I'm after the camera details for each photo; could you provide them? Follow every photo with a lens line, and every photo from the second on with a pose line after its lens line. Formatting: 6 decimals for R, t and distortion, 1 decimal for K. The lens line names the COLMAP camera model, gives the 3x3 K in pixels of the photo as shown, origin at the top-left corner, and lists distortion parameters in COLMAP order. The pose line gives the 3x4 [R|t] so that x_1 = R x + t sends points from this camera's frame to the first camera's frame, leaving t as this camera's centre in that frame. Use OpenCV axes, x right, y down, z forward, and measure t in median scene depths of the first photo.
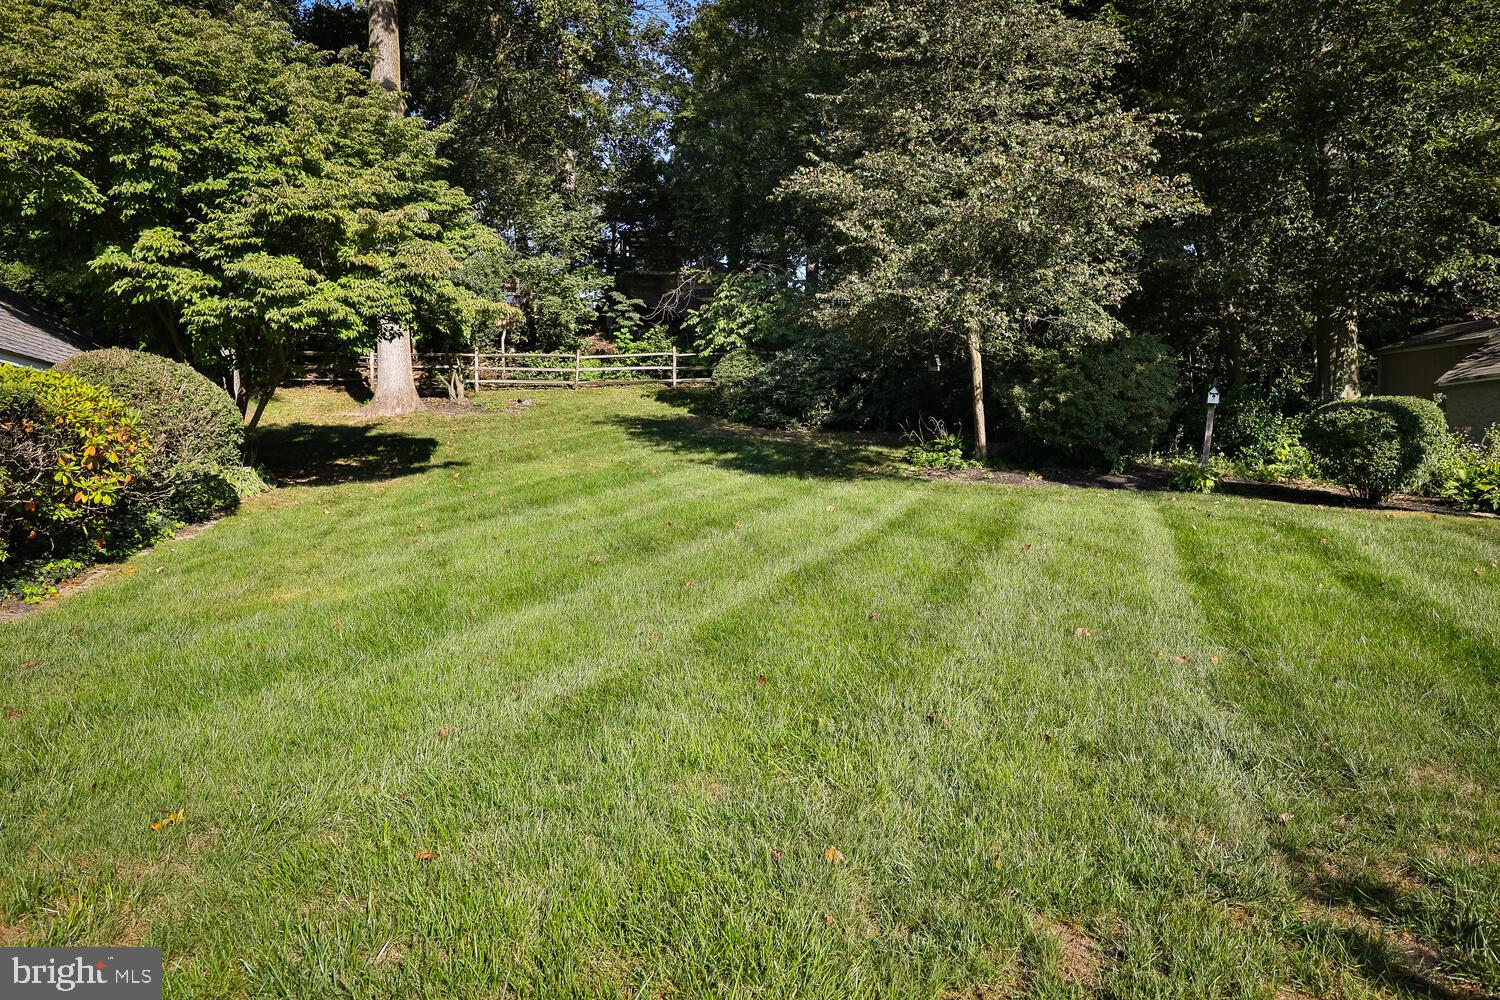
lens RADIAL K [[1014.5, 0, 753.5], [0, 1014.5, 498.7], [0, 0, 1]] dist [0.020755, -0.000275]
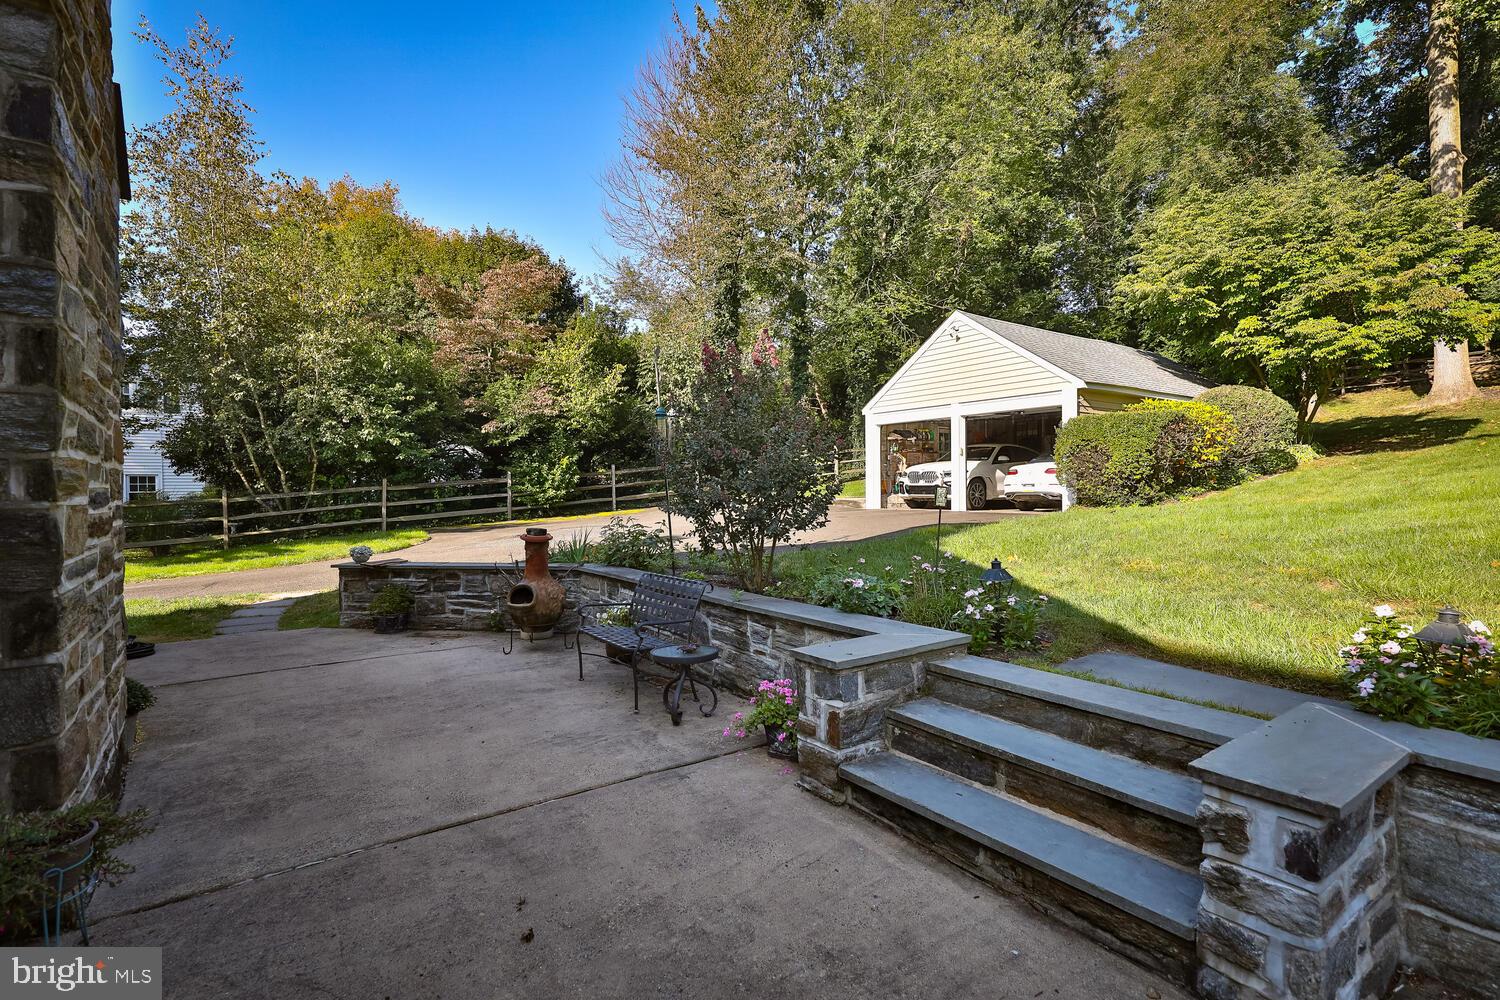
lens RADIAL K [[699.3, 0, 750.0], [0, 699.3, 500.0], [0, 0, 1]] dist [0.016513, -0.008148]
pose [[0.396011, 0.013879, -0.918141, 0.242597], [0.004576, 0.999844, 0.017088, 0.042318], [0.918234, -0.010969, 0.395886, -0.348160]]
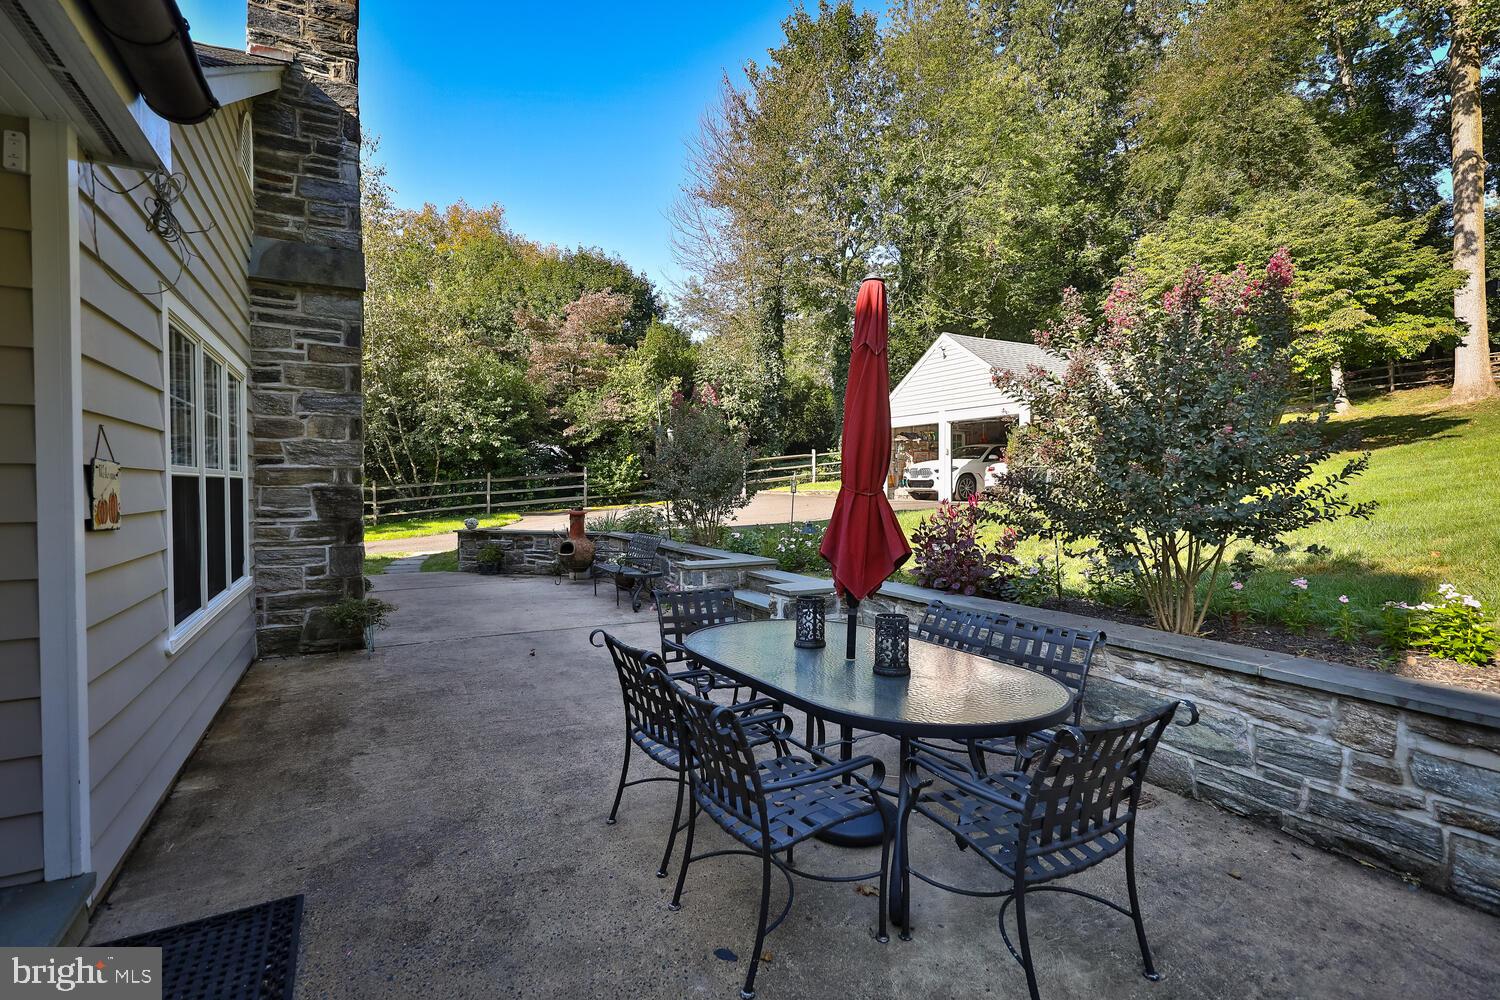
lens RADIAL K [[699.3, 0, 750.0], [0, 699.3, 500.0], [0, 0, 1]] dist [0.016513, -0.008148]
pose [[0.275994, 0.025057, -0.960833, 0.566584], [-0.000652, 0.999665, 0.025883, 0.043235], [0.961159, -0.006517, 0.275917, -0.316284]]
